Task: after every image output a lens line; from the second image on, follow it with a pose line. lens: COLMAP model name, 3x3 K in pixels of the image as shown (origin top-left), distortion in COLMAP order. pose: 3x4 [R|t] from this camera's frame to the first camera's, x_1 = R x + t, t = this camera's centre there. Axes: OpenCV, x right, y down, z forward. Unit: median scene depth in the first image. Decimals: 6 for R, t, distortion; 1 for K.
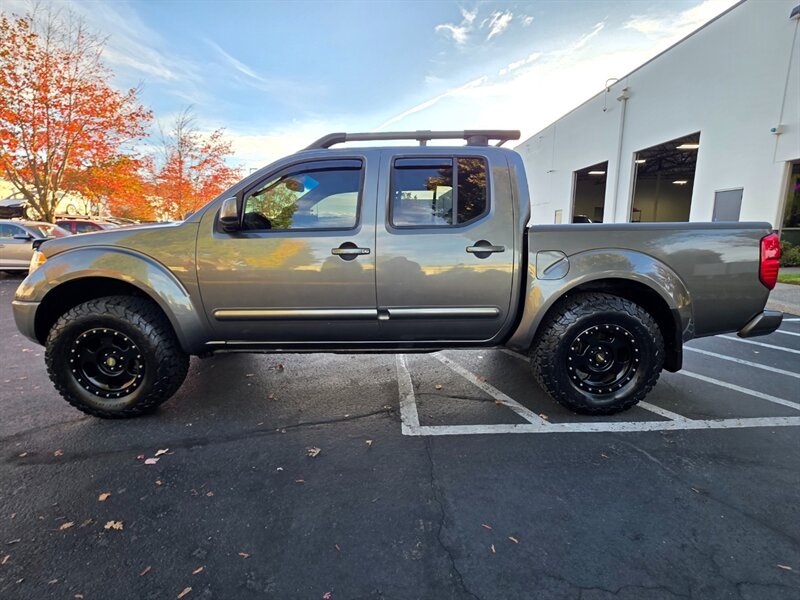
lens RADIAL K [[379.4, 0, 385.6], [0, 379.4, 297.1], [0, 0, 1]] dist [0.001765, -0.000066]
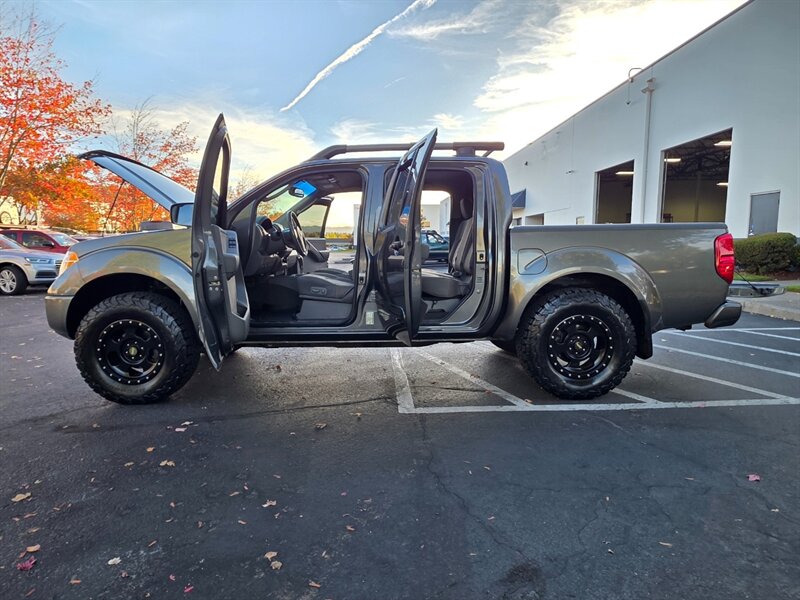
lens RADIAL K [[465.0, 0, 374.6], [0, 465.0, 297.4], [0, 0, 1]] dist [0.000650, -0.000470]
pose [[0.999989, -0.001985, -0.004342, -0.018461], [0.001742, 0.998470, -0.055260, 0.090476], [0.004445, 0.055252, 0.998463, -0.346718]]
